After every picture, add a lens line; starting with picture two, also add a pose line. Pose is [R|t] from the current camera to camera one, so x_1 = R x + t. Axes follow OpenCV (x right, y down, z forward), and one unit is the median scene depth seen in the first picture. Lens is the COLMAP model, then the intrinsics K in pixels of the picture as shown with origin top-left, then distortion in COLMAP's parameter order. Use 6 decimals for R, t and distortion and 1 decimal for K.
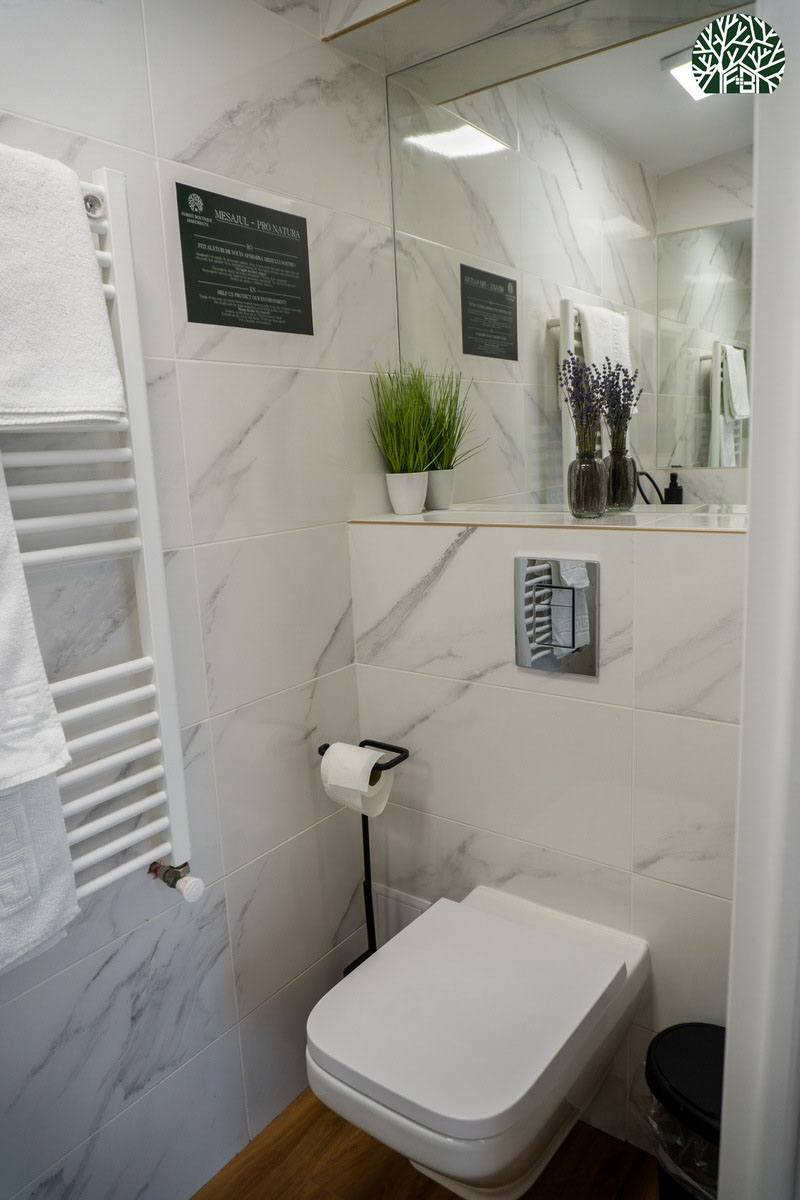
lens RADIAL K [[795.4, 0, 400.0], [0, 795.4, 600.0], [0, 0, 1]] dist [-0.018990, 0.002351]
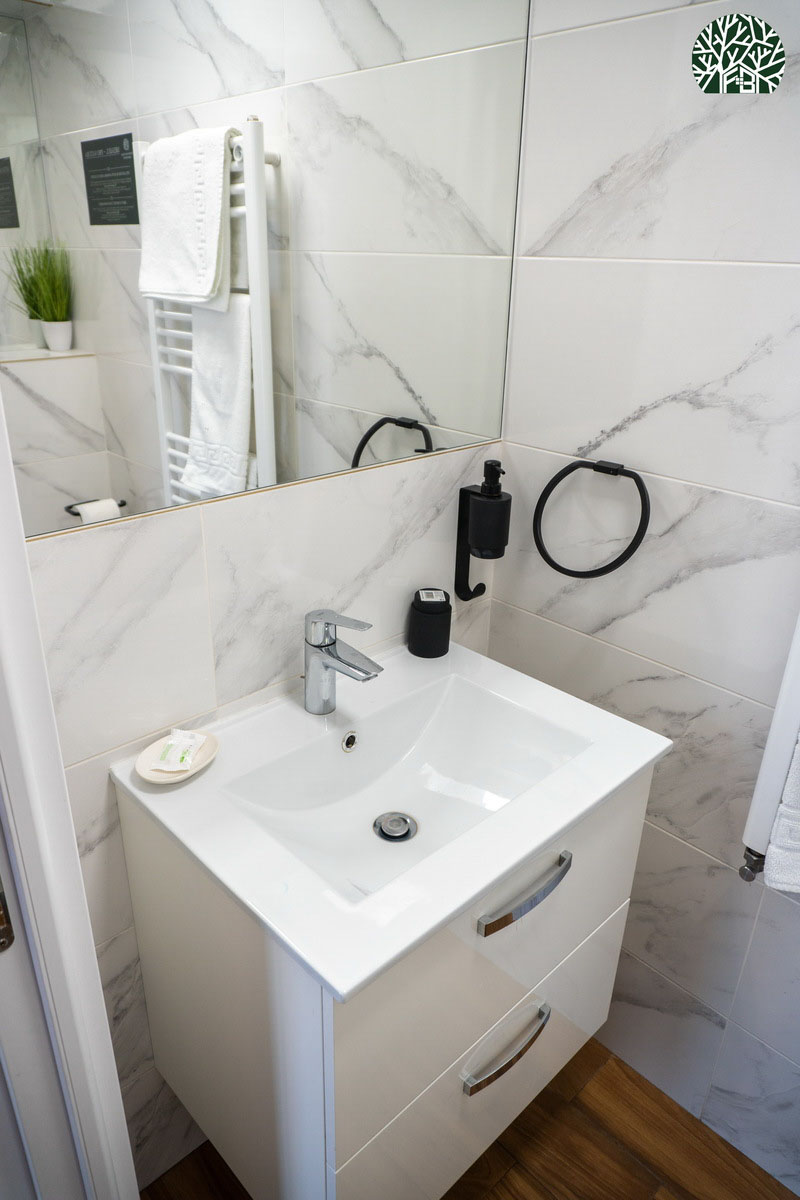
lens RADIAL K [[795.4, 0, 400.0], [0, 795.4, 600.0], [0, 0, 1]] dist [-0.018990, 0.002351]
pose [[-0.187314, 0.428981, -0.883679, 1.213125], [-0.203326, 0.863187, 0.462132, -0.447364], [0.961027, 0.266239, -0.074464, 1.611549]]
